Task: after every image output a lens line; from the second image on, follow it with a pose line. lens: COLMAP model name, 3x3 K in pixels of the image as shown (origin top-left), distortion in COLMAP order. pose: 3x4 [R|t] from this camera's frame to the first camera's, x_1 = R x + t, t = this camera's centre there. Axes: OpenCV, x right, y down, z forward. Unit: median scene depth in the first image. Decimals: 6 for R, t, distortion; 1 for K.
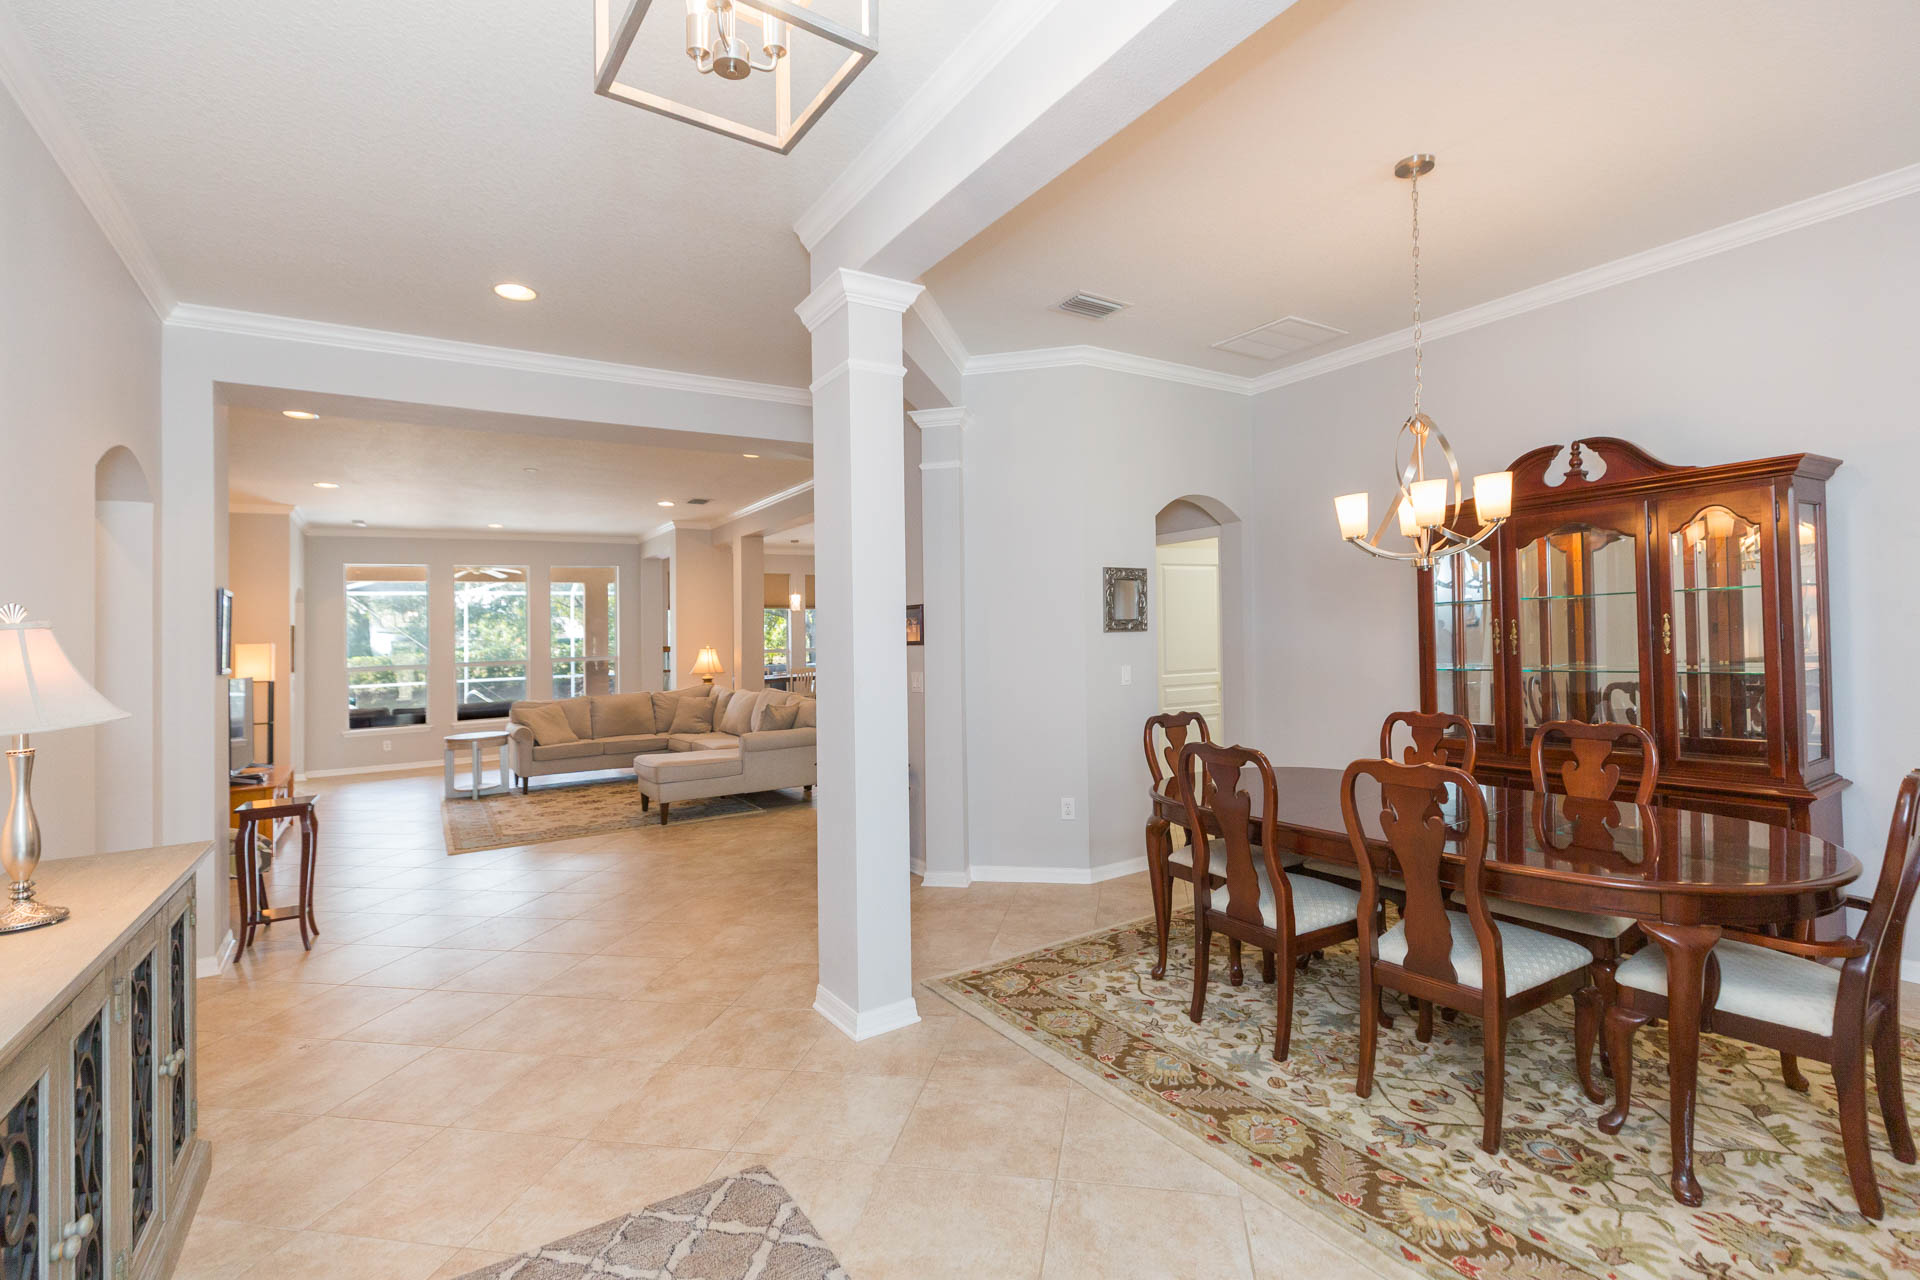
lens RADIAL K [[862.5, 0, 964.3], [0, 862.5, 628.6], [0, 0, 1]] dist [0.005566, -0.001788]
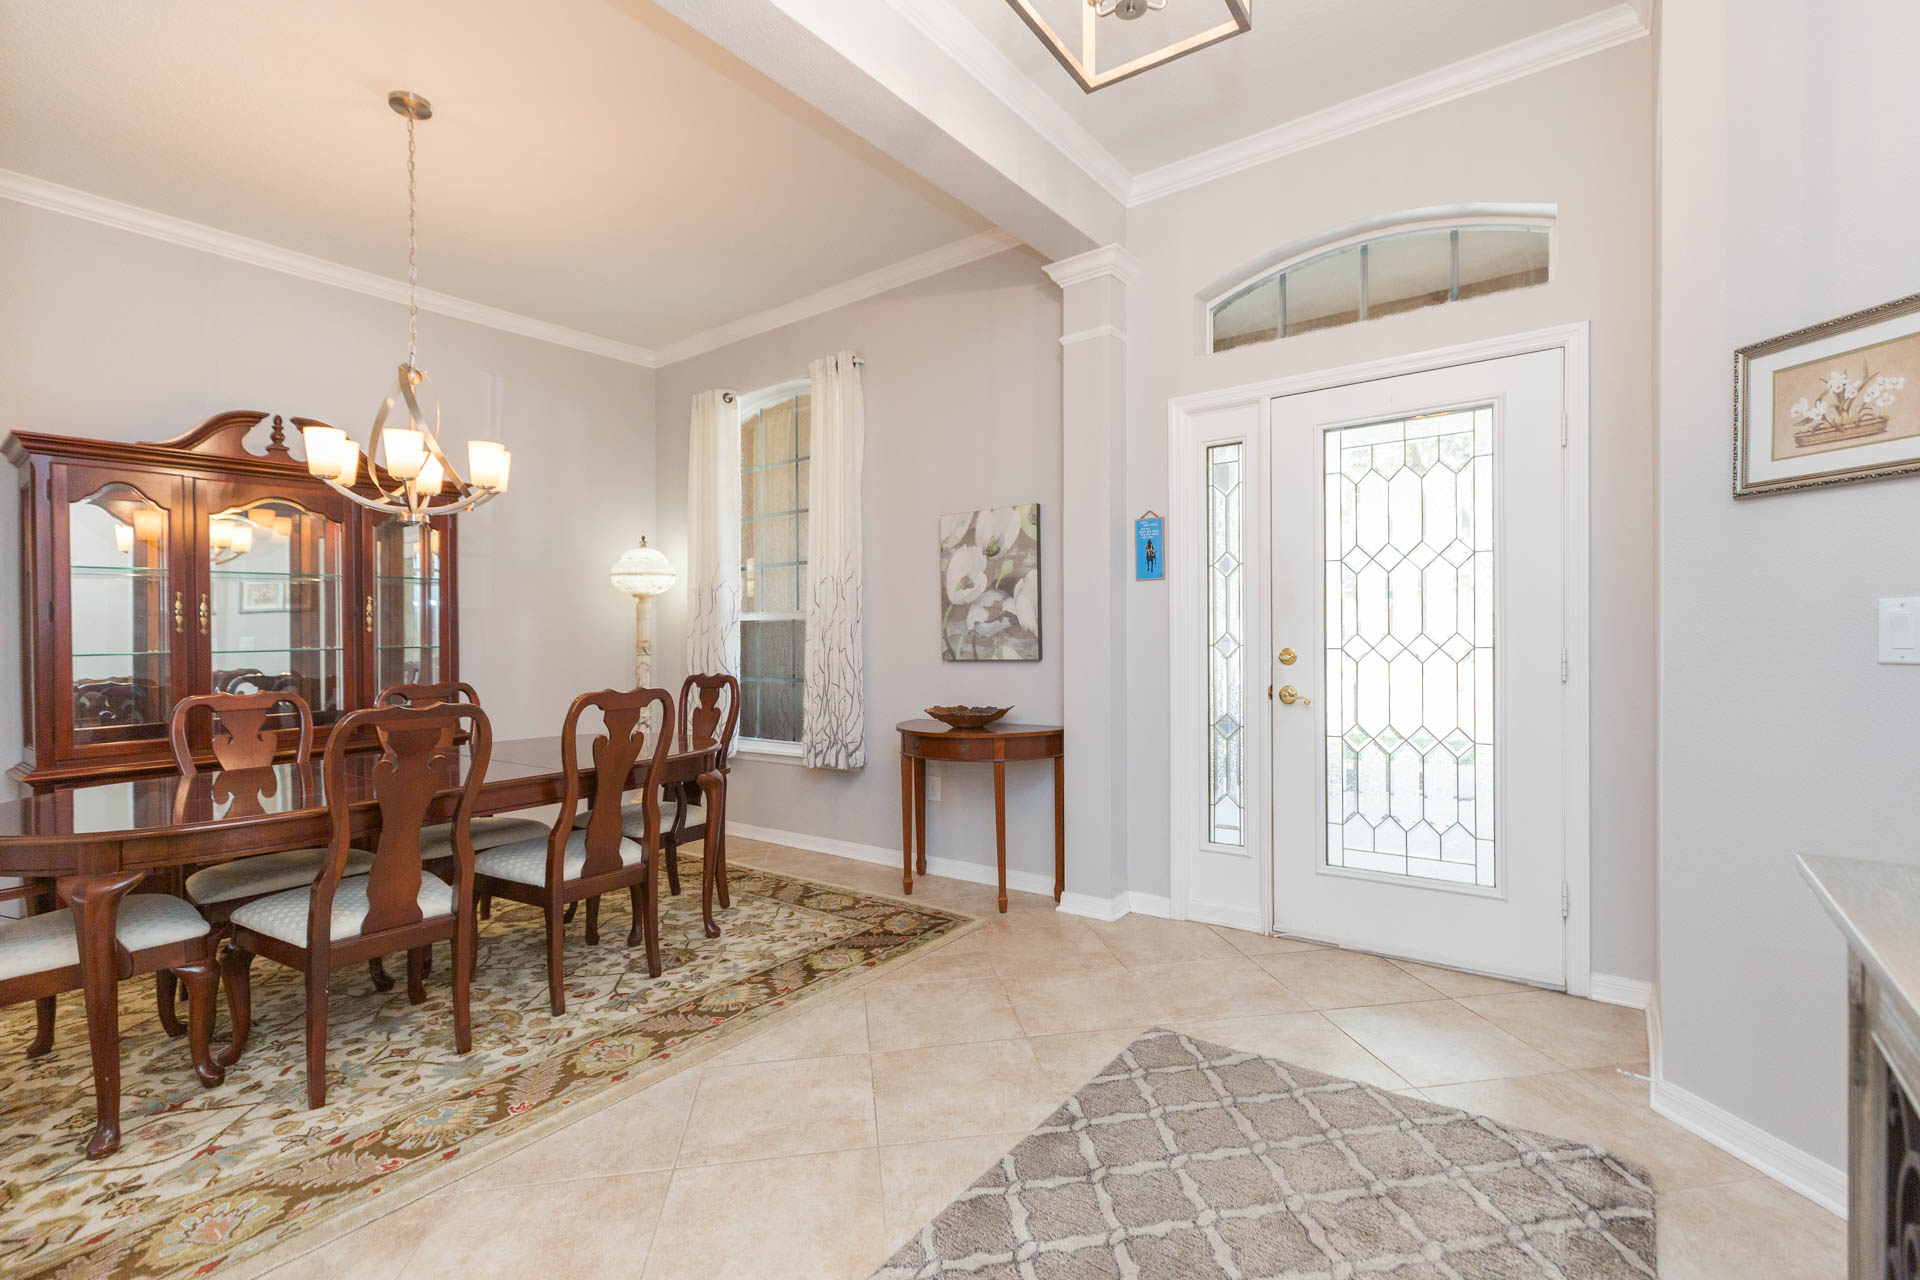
lens RADIAL K [[862.5, 0, 981.4], [0, 862.5, 642.6], [0, 0, 1]] dist [0.005566, -0.001788]
pose [[-0.352429, 0.017665, 0.935672, -0.741981], [0.008288, 0.999842, -0.015755, 0.096112], [-0.935802, 0.002202, -0.352519, 0.881274]]
